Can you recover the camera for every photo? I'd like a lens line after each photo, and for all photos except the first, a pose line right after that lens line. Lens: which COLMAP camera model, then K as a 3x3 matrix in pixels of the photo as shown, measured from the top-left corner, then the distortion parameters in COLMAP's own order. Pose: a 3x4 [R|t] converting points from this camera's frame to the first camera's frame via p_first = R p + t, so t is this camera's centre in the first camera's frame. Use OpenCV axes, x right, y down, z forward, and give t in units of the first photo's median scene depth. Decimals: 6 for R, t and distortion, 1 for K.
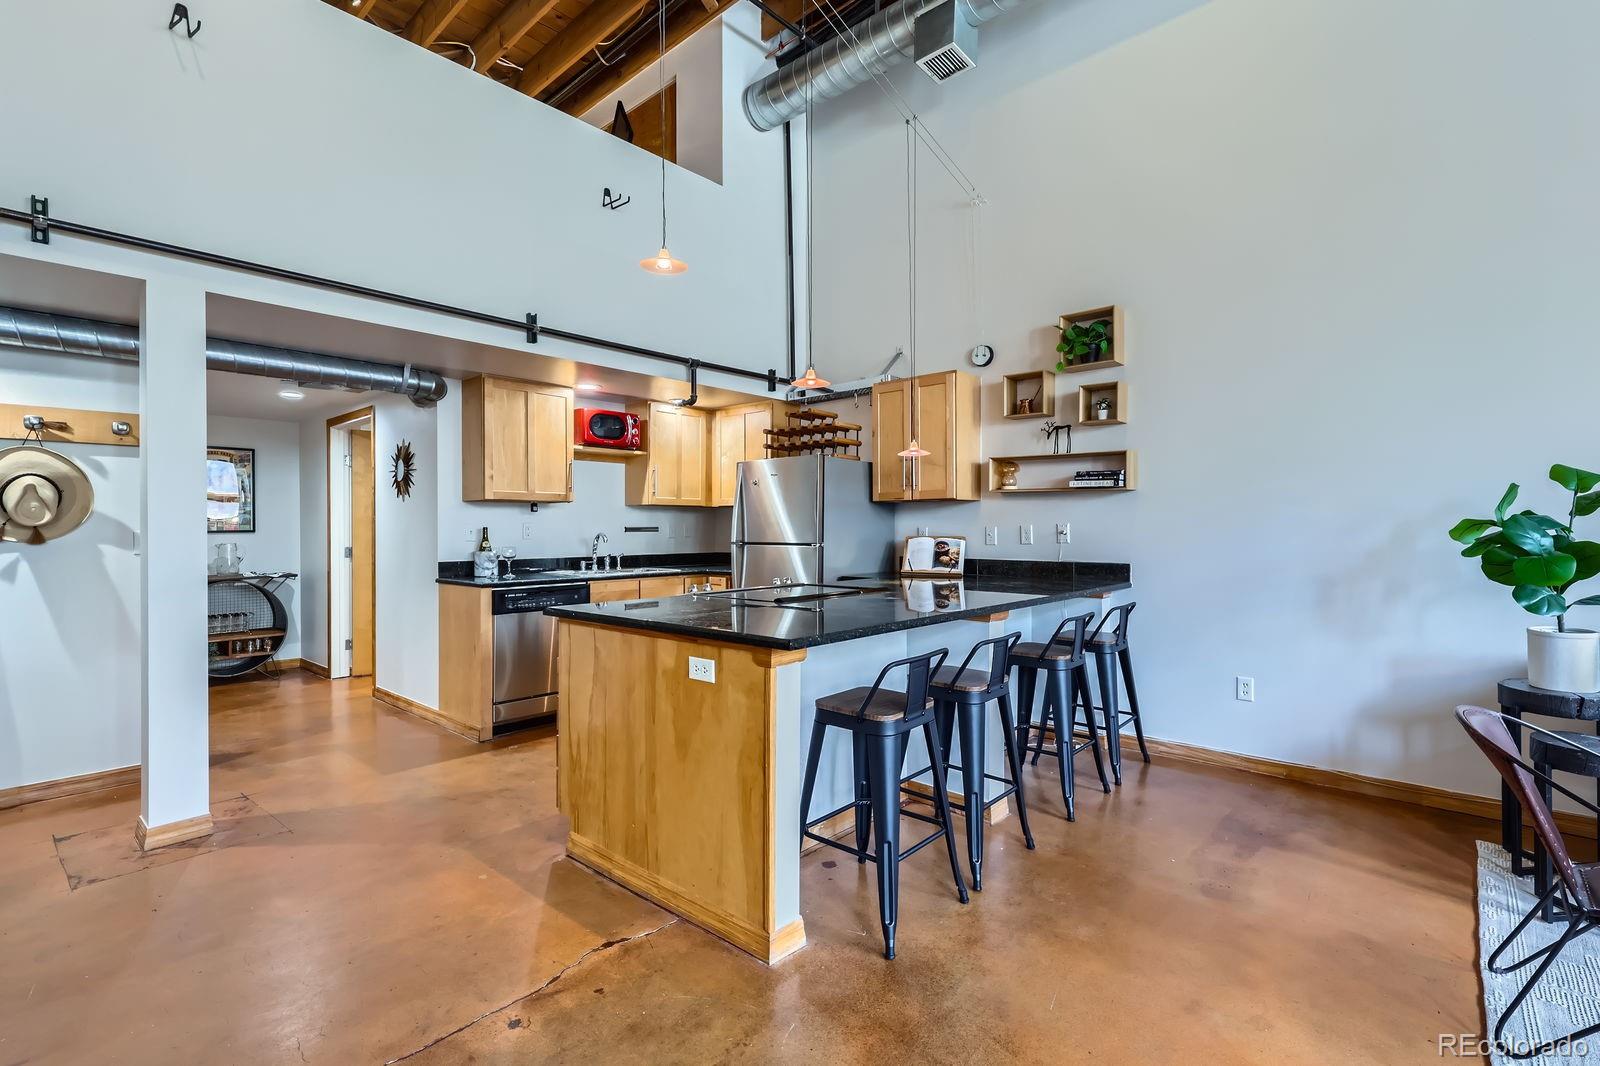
lens RADIAL K [[738.7, 0, 799.4], [0, 738.7, 525.8], [0, 0, 1]] dist [0.008010, -0.003211]
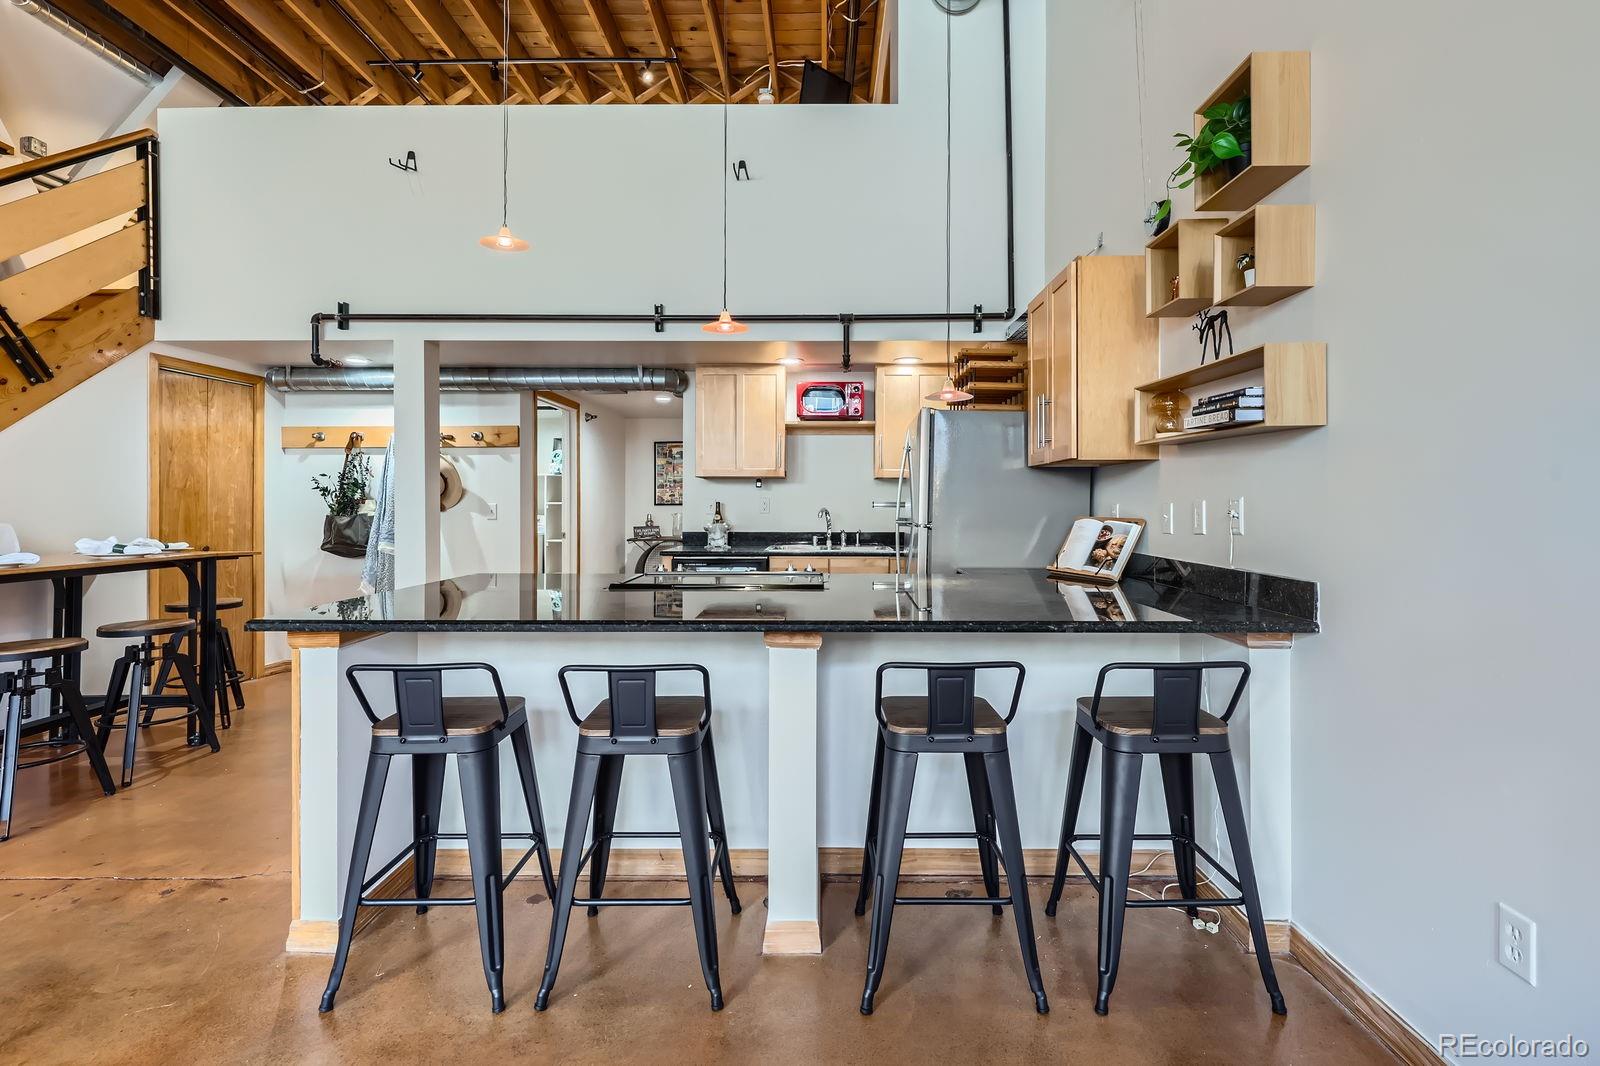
lens RADIAL K [[738.7, 0, 815.7], [0, 738.7, 500.0], [0, 0, 1]] dist [0.008010, -0.003211]
pose [[0.662613, 0.001283, -0.748961, 0.555635], [-0.001506, 0.999999, 0.000381, -0.001453], [0.748960, 0.000876, 0.662614, 0.420129]]
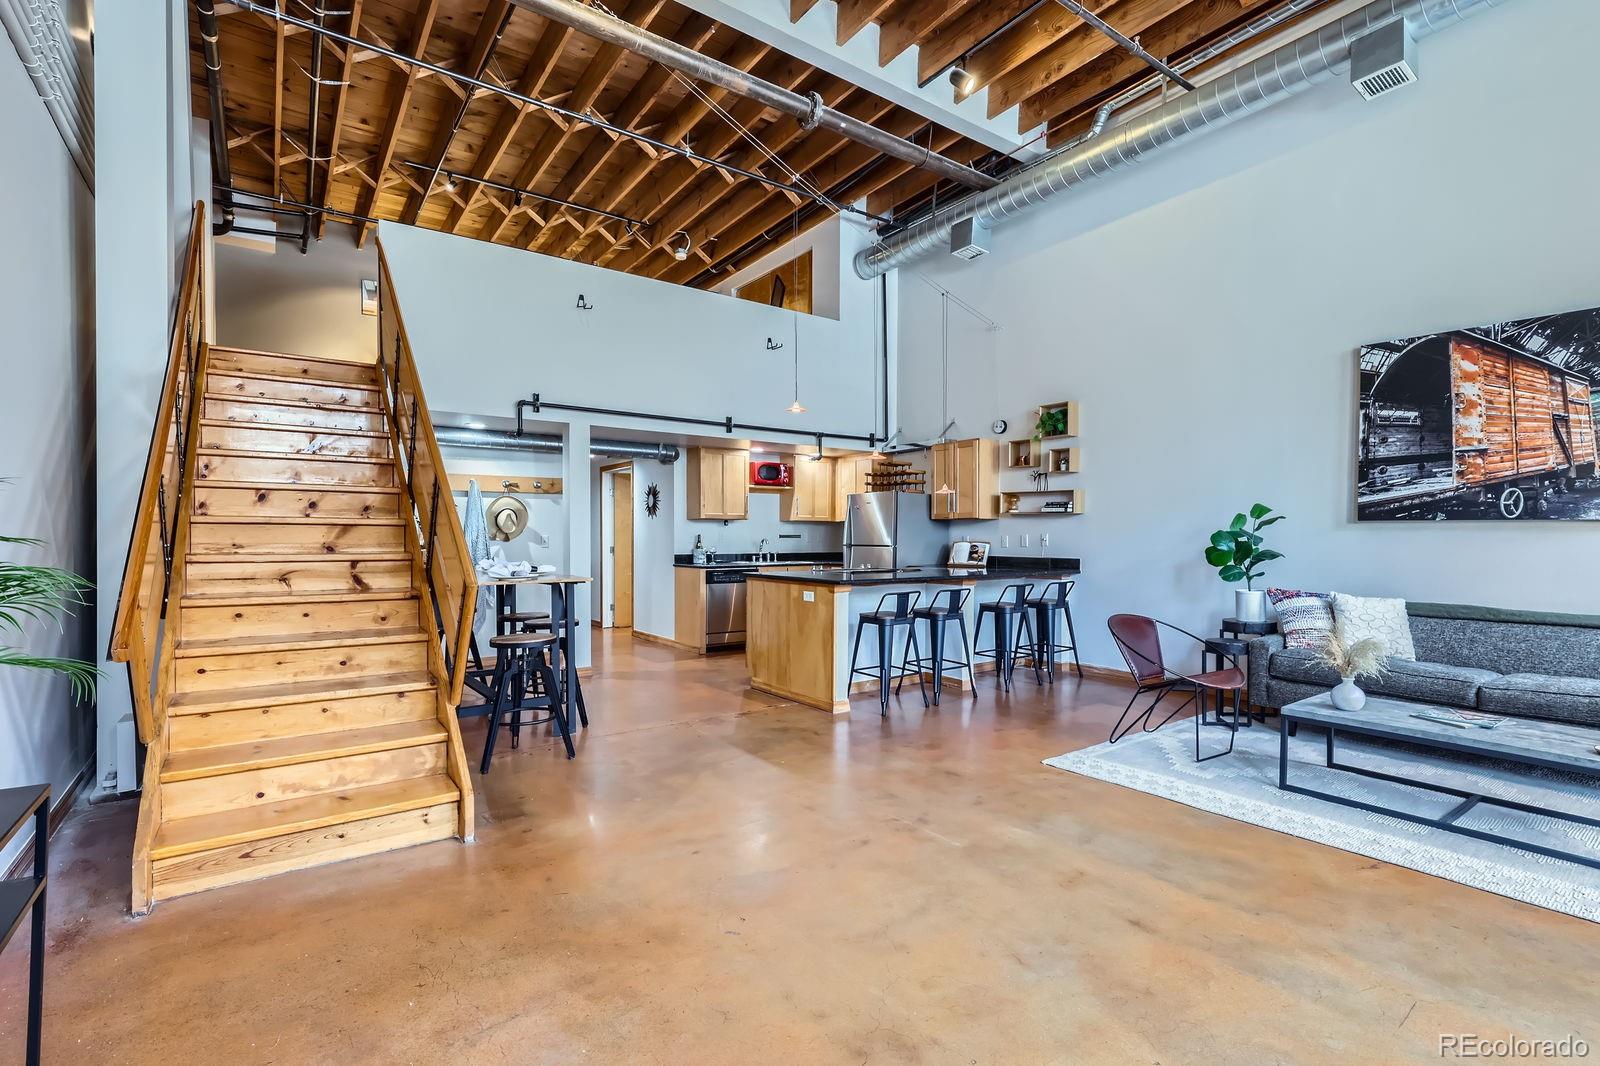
lens RADIAL K [[738.7, 0, 797.1], [0, 738.7, 546.5], [0, 0, 1]] dist [0.008010, -0.003211]
pose [[0.977318, 0.007885, -0.211631, 0.171936], [-0.004403, 0.999847, 0.016919, -0.000372], [0.211732, -0.015604, 0.977203, -0.679752]]
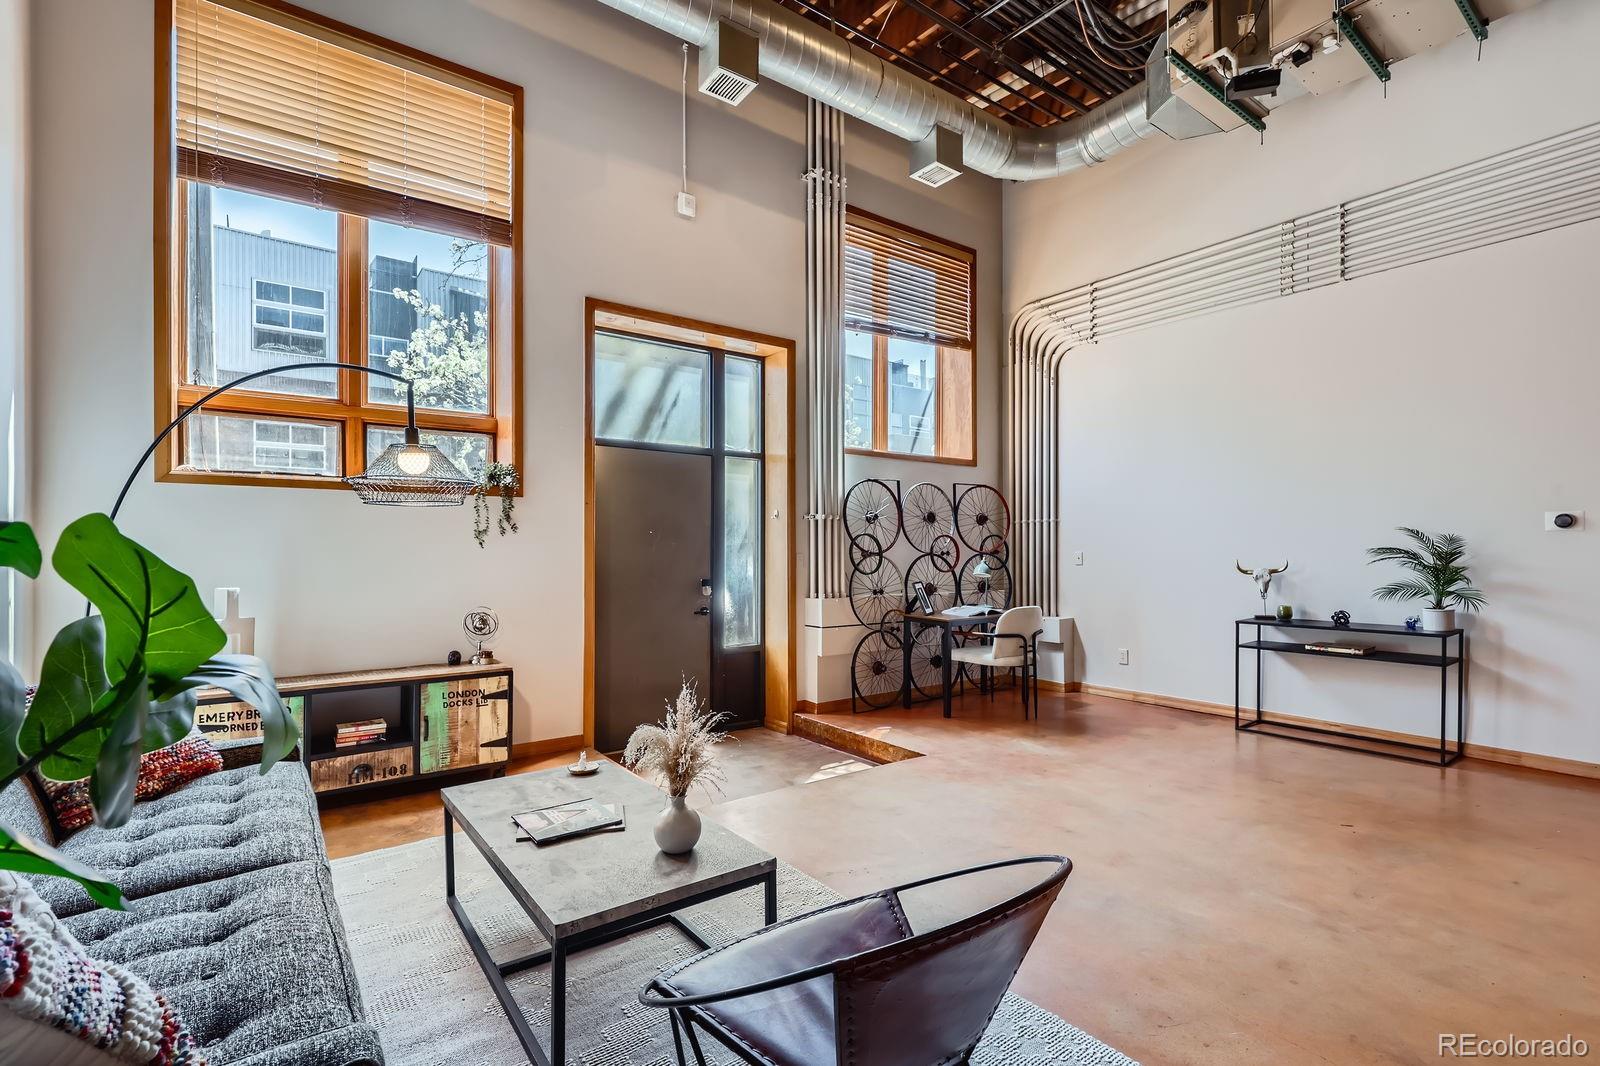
lens RADIAL K [[738.7, 0, 794.4], [0, 738.7, 548.0], [0, 0, 1]] dist [0.008010, -0.003211]
pose [[-0.980882, 0.006373, 0.194497, 0.426081], [0.005244, 0.999966, -0.006317, -0.001336], [-0.194531, -0.005176, -0.980883, 0.692196]]
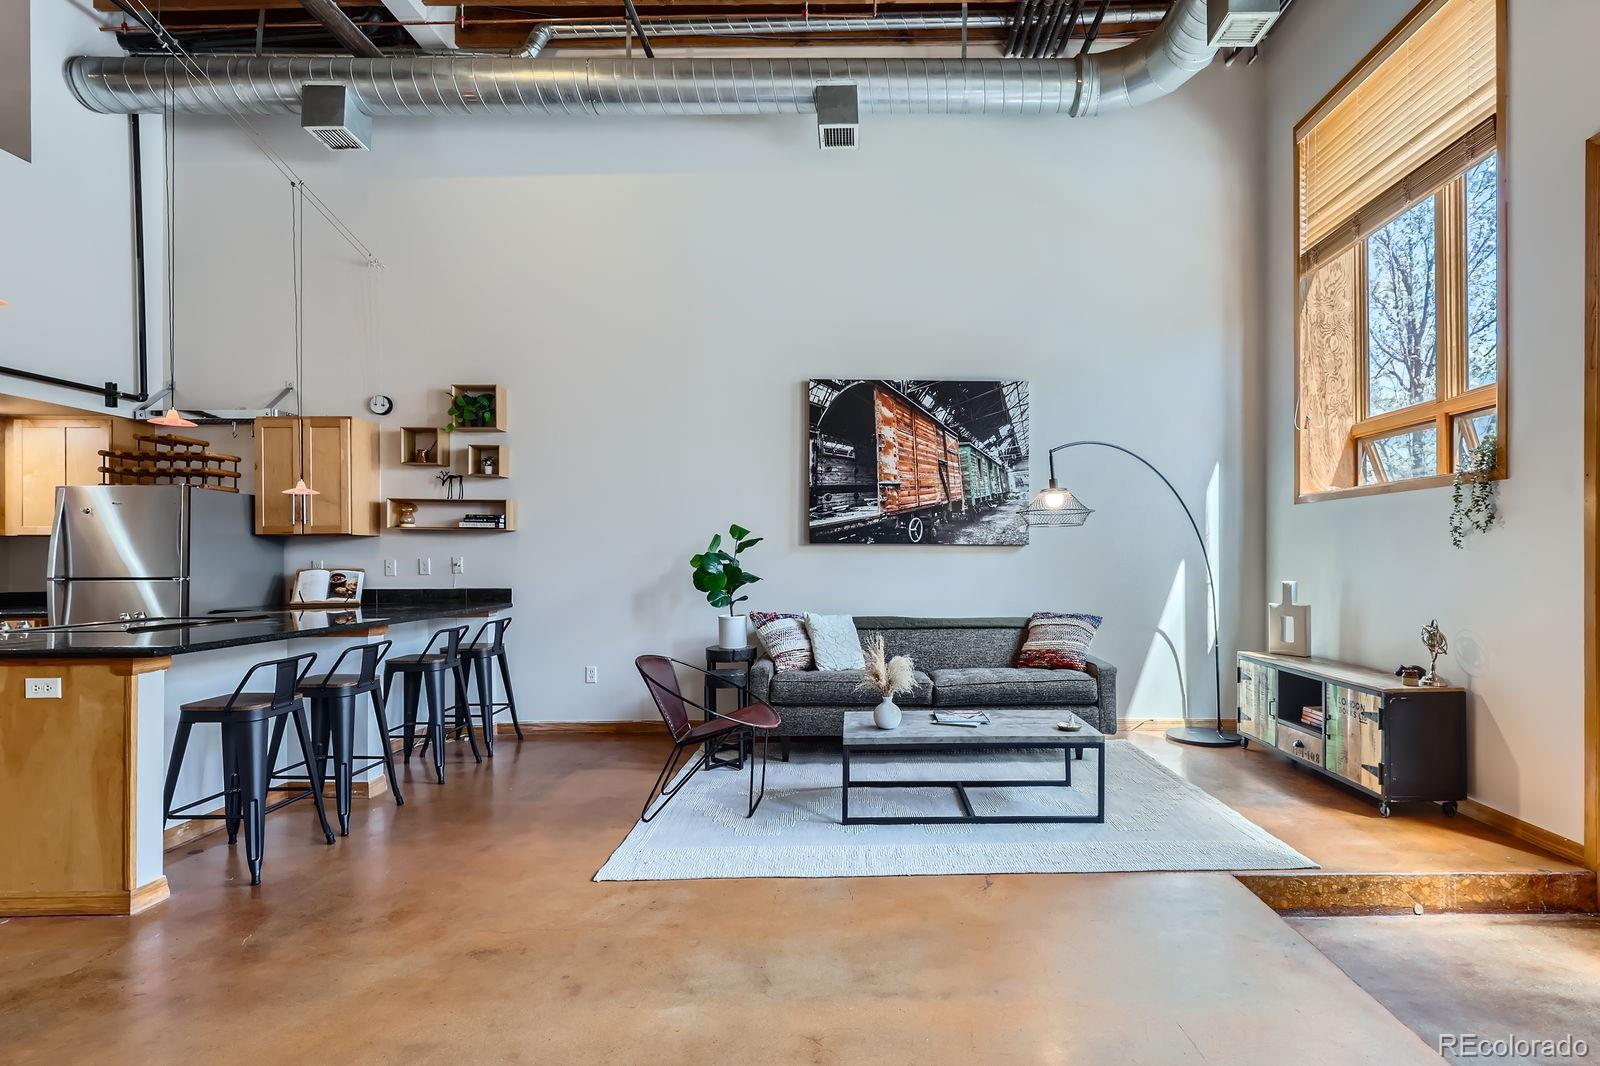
lens RADIAL K [[779.9, 0, 875.5], [0, 779.9, 556.7], [0, 0, 1]] dist [0.010729, -0.003771]
pose [[0.730382, 0.000785, 0.683038, -0.013637], [0.000930, 0.999997, -0.002144, 0.000041], [-0.683038, 0.002201, 0.730379, -0.386966]]
